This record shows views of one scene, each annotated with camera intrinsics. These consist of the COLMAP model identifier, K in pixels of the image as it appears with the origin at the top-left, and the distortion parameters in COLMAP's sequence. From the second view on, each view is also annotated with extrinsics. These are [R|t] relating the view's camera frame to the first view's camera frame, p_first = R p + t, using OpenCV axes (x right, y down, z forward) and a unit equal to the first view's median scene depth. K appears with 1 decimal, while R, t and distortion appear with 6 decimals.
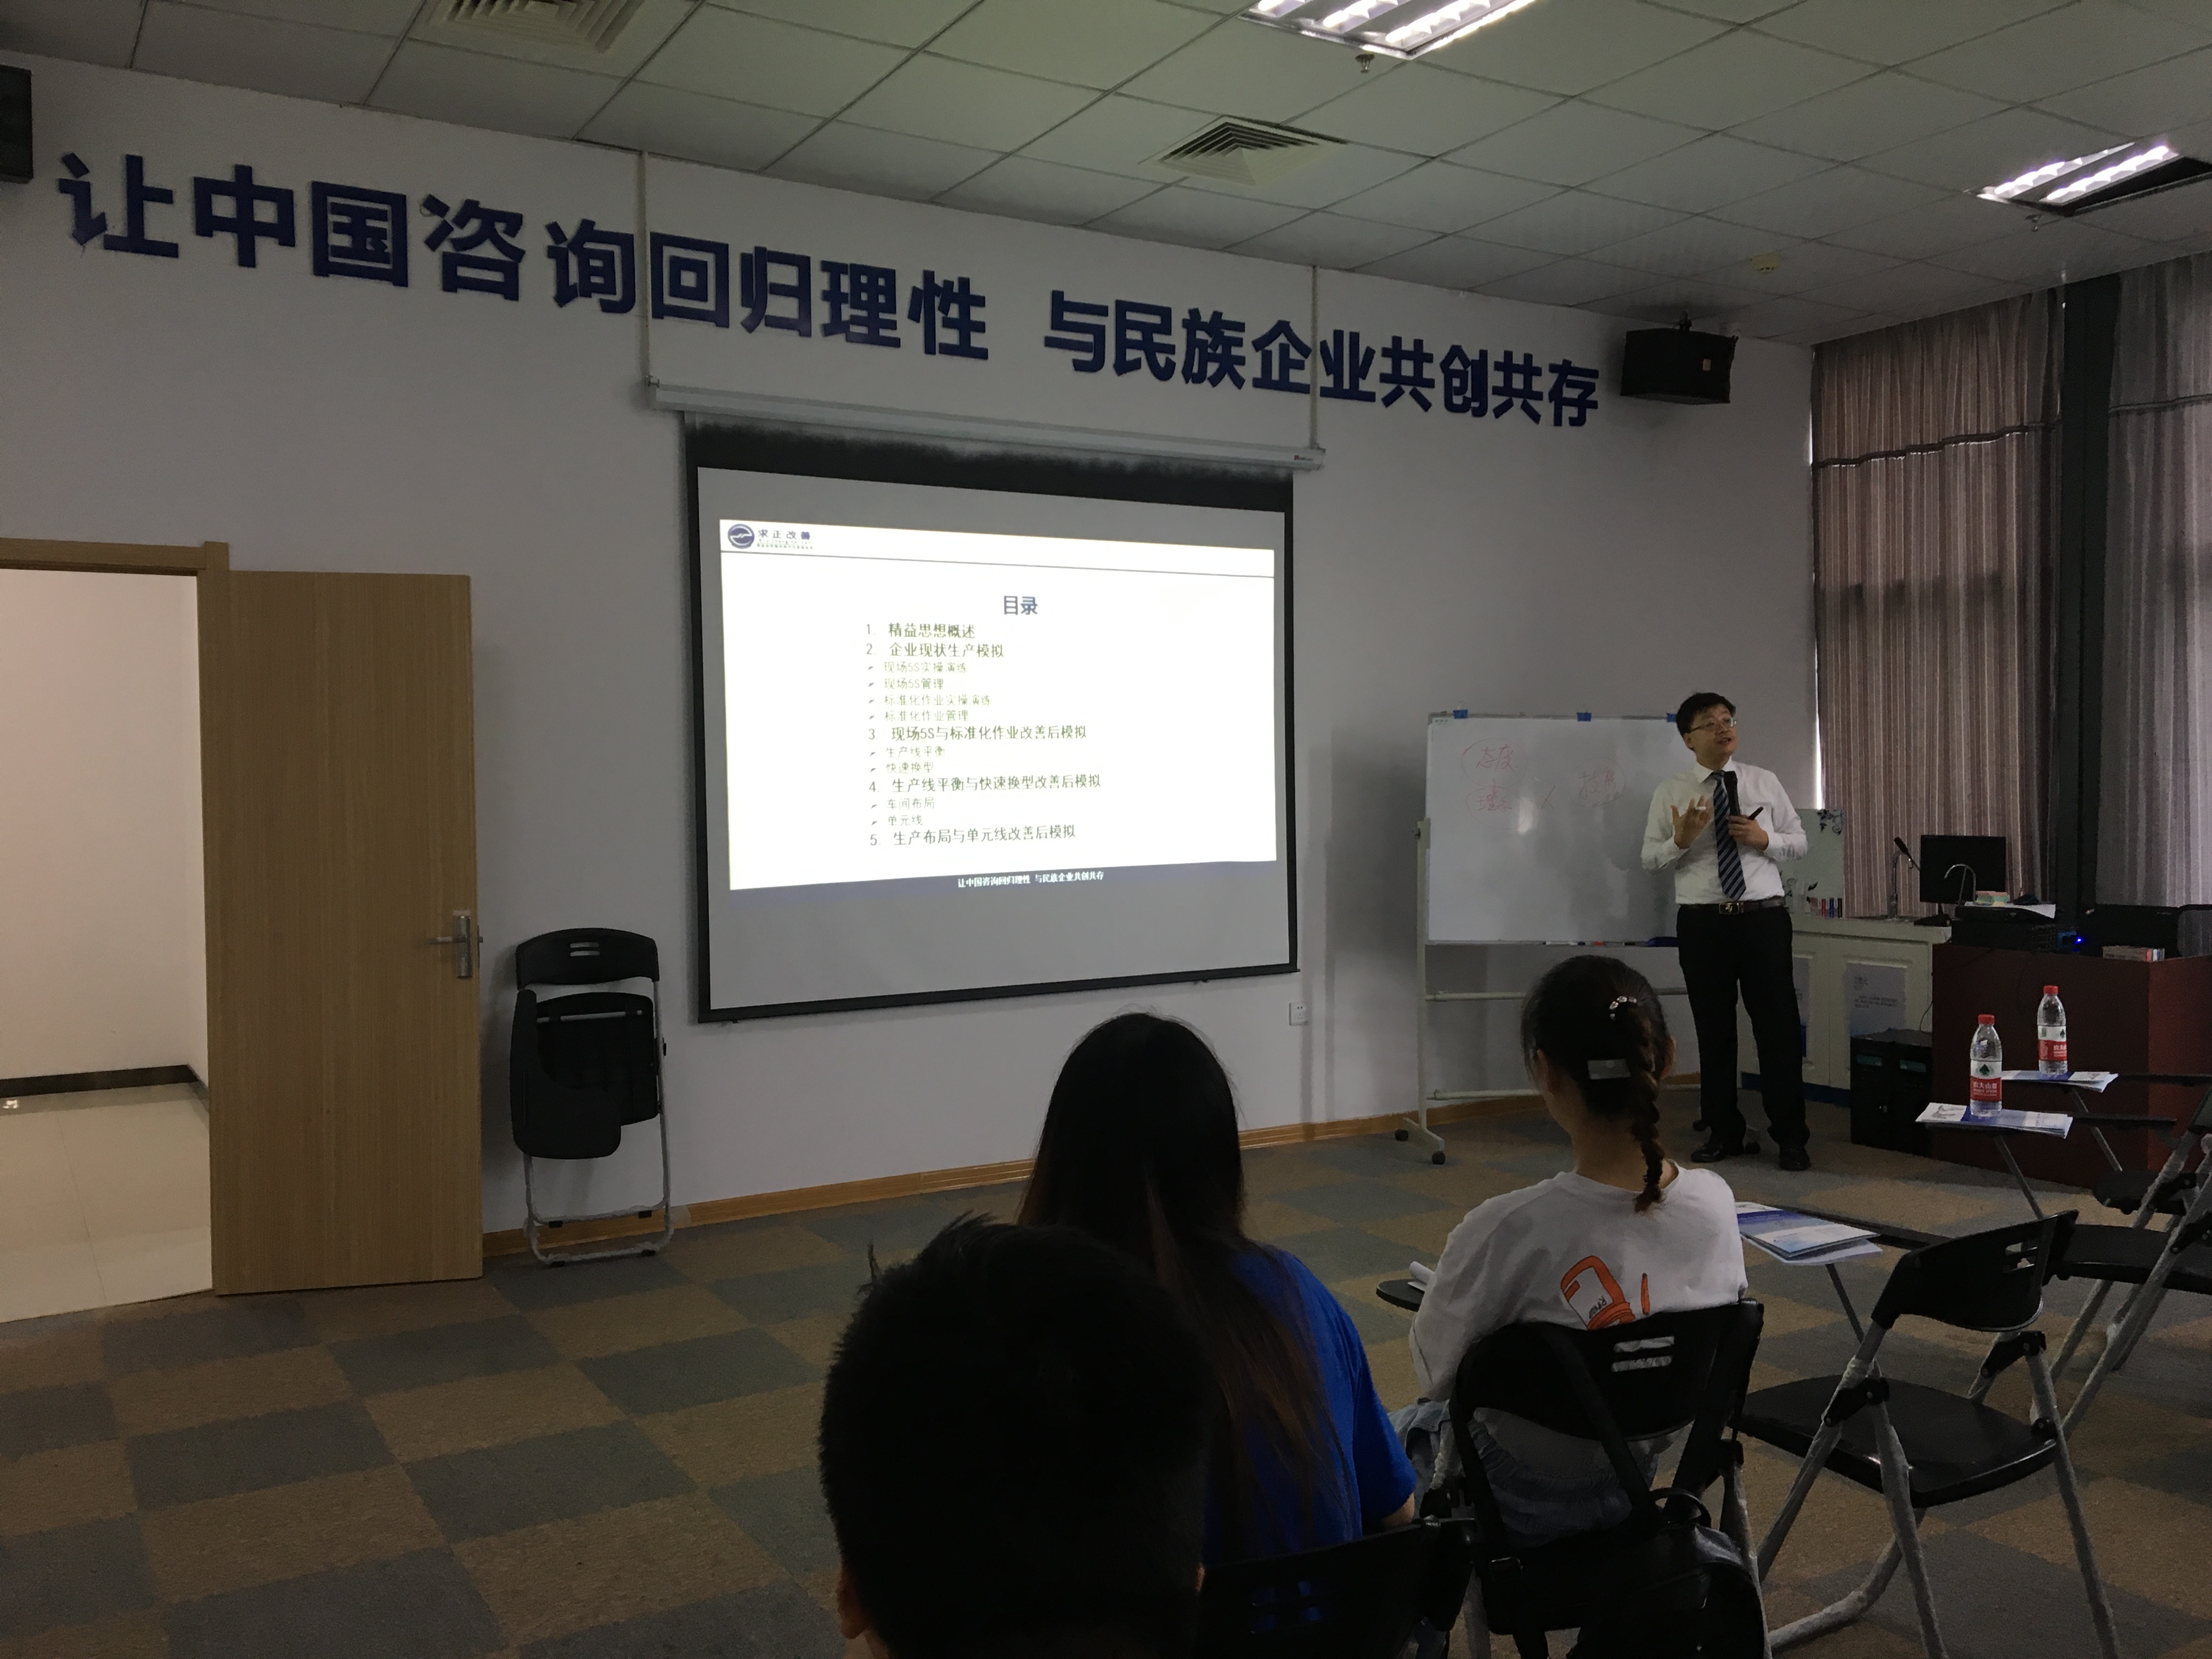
lens RADIAL K [[1842.9, 0, 1092.6], [0, 1842.9, 855.0], [0, 0, 1]] dist [0.074900, -0.117781]
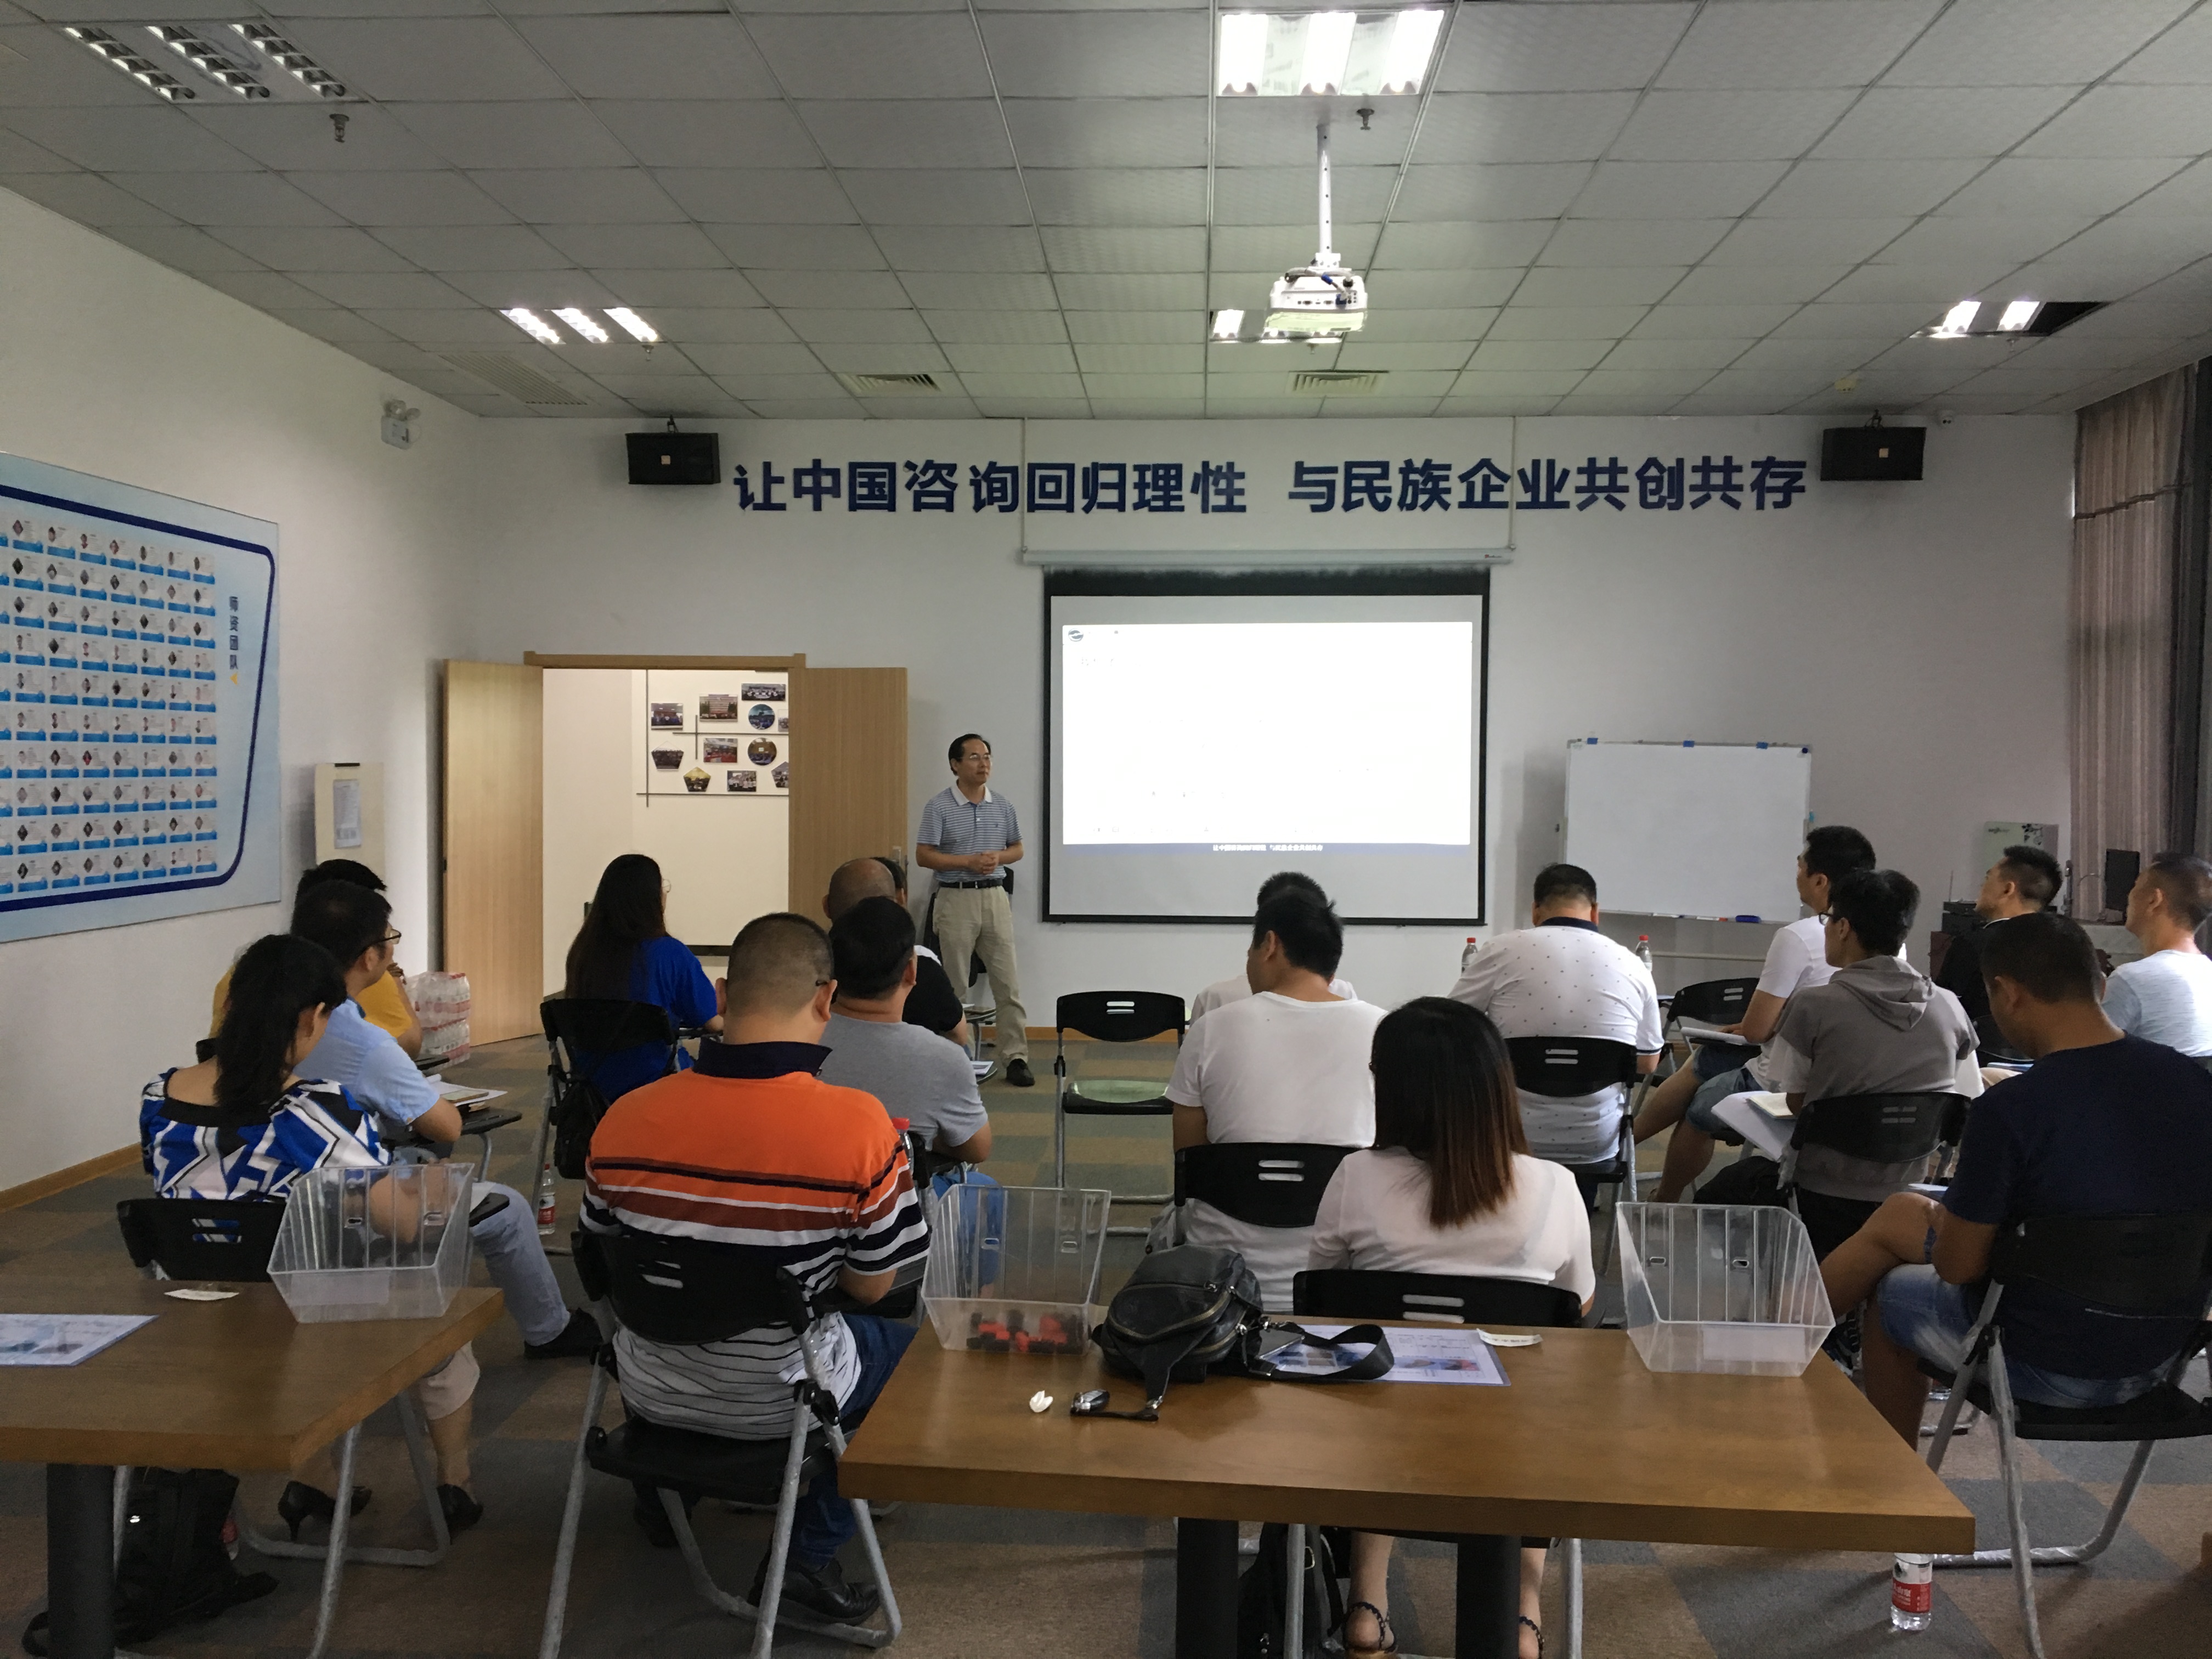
lens RADIAL K [[1842.9, 0, 1088.5], [0, 1842.9, 843.9], [0, 0, 1]] dist [0.074900, -0.117781]
pose [[0.824908, 0.040906, -0.563785, 0.705533], [-0.040942, 0.999082, 0.012585, -0.003482], [0.563783, 0.012701, 0.825826, -0.343738]]
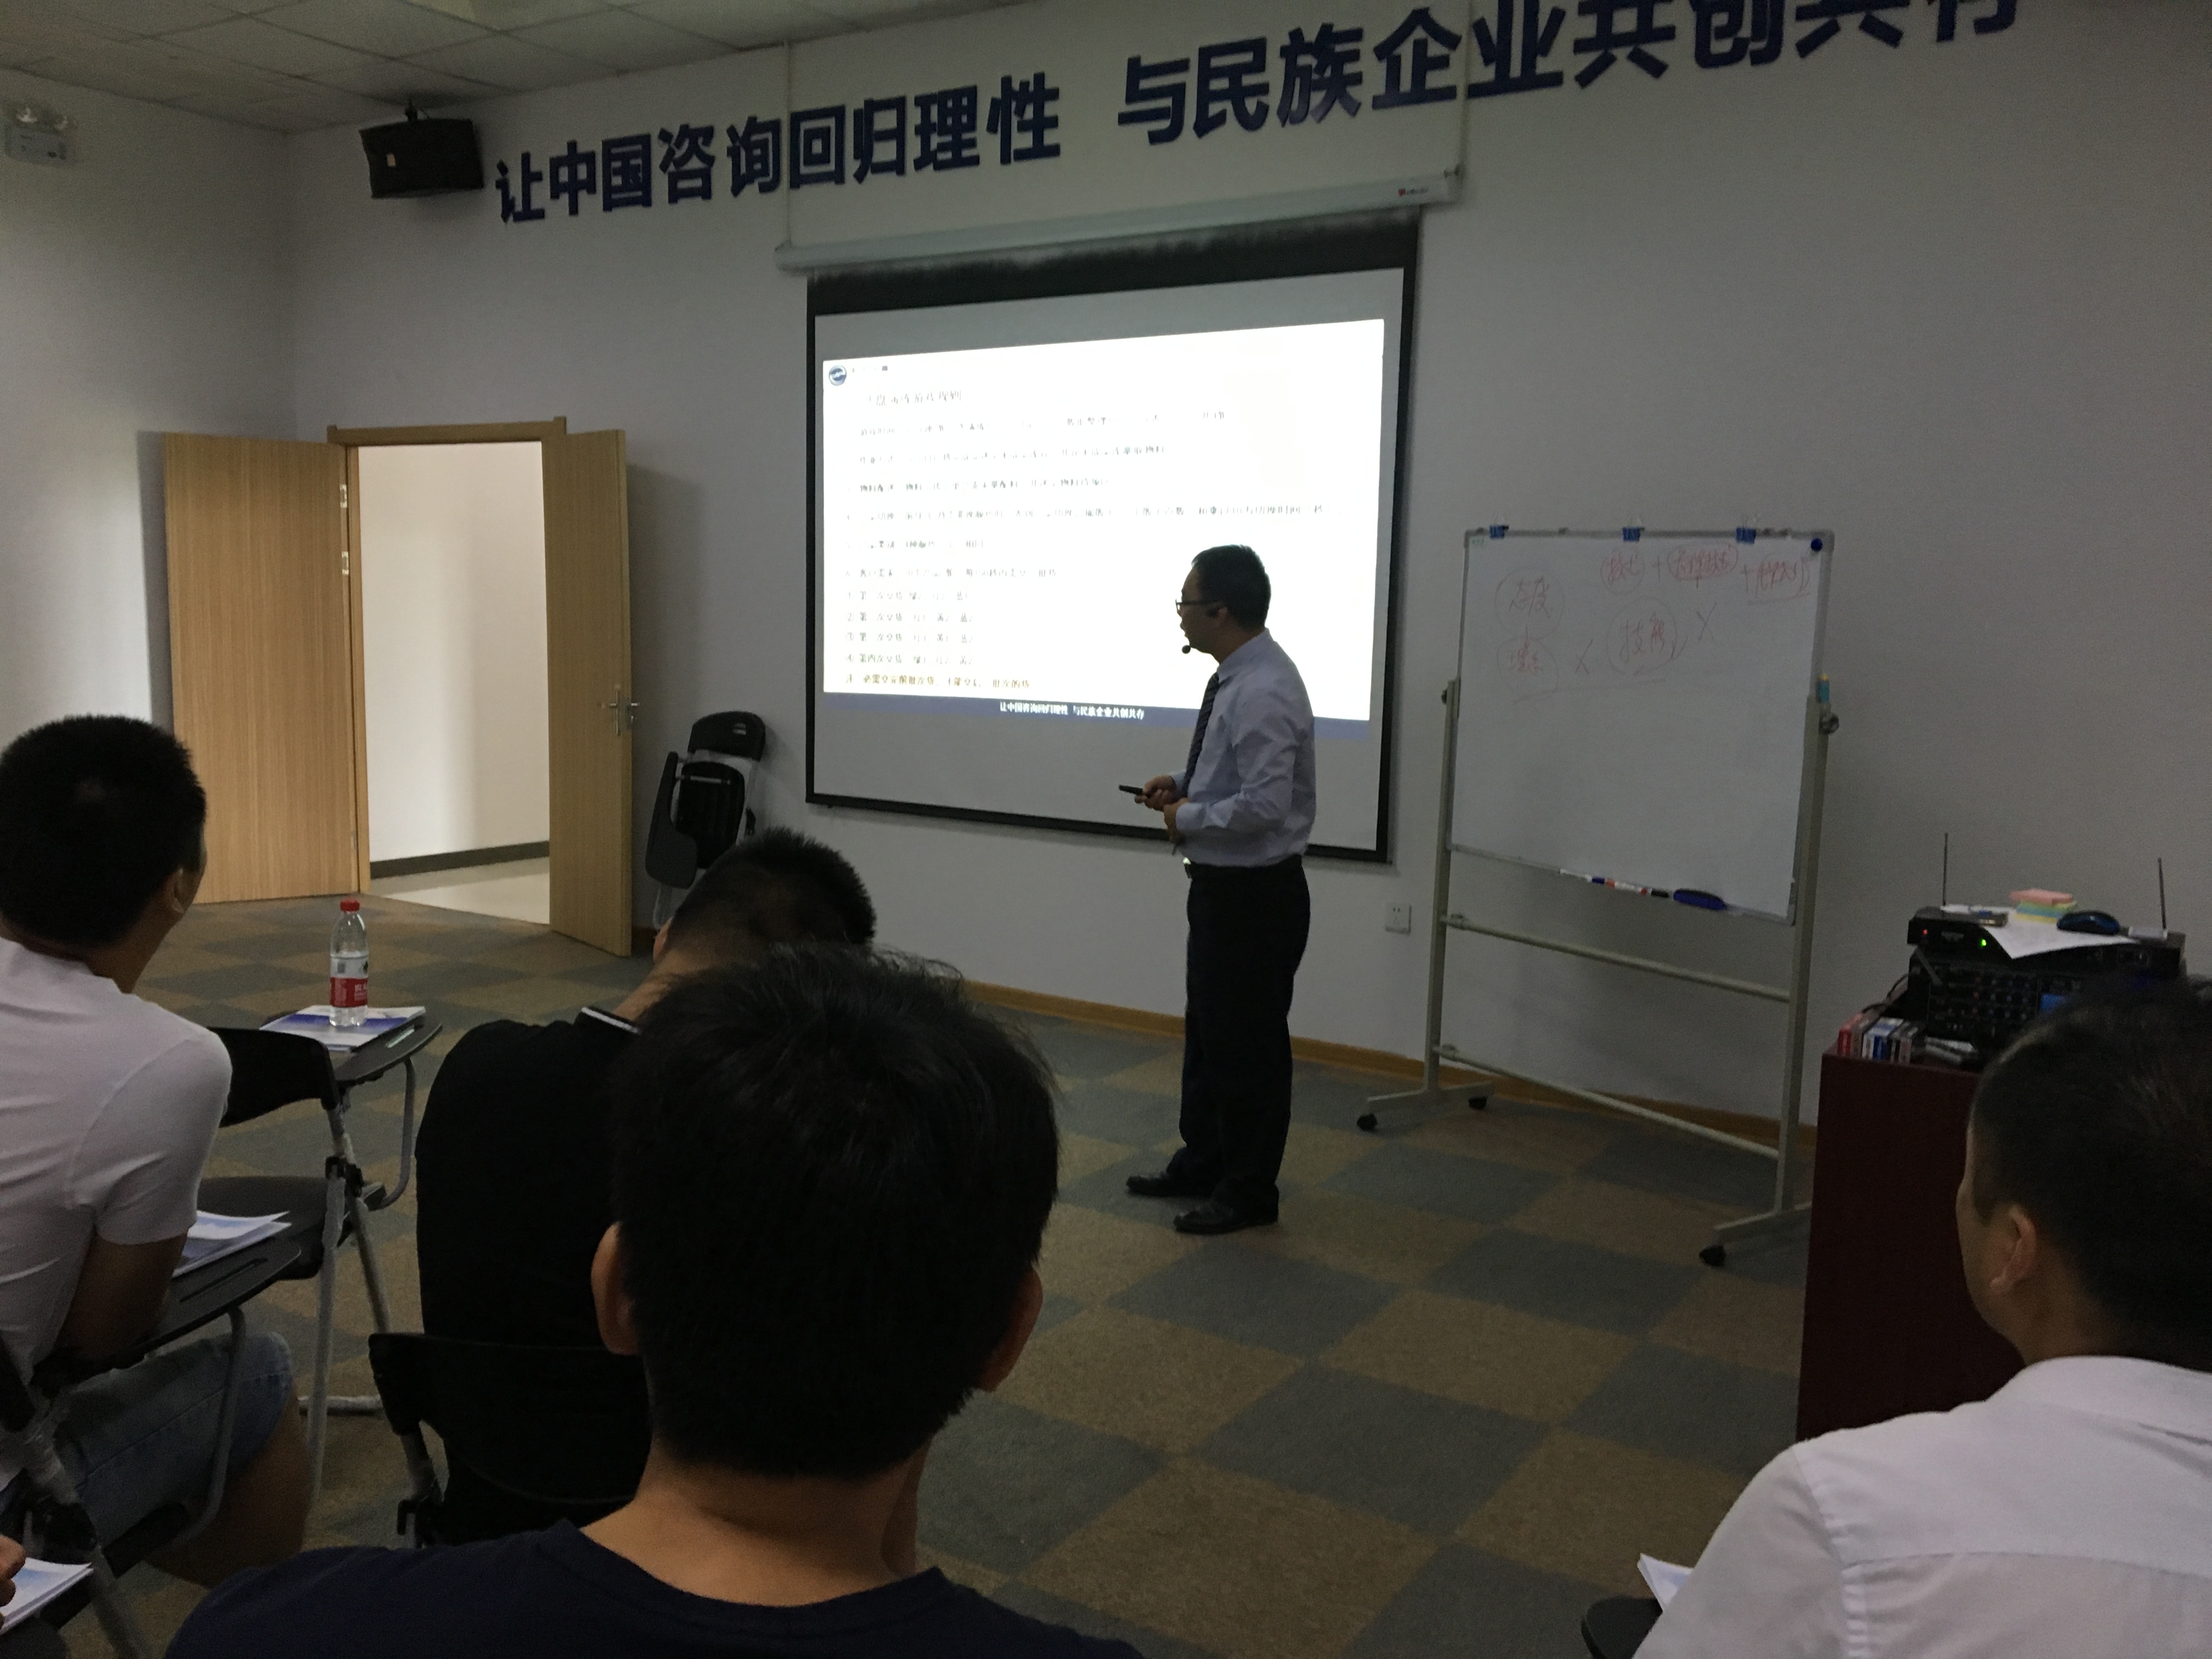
lens RADIAL K [[1842.9, 0, 1090.4], [0, 1842.9, 872.0], [0, 0, 1]] dist [0.074900, -0.117781]
pose [[0.435526, 0.153723, -0.886953, 0.834429], [-0.071871, 0.988104, 0.135963, -0.035172], [0.897302, 0.004531, 0.441393, 0.584707]]
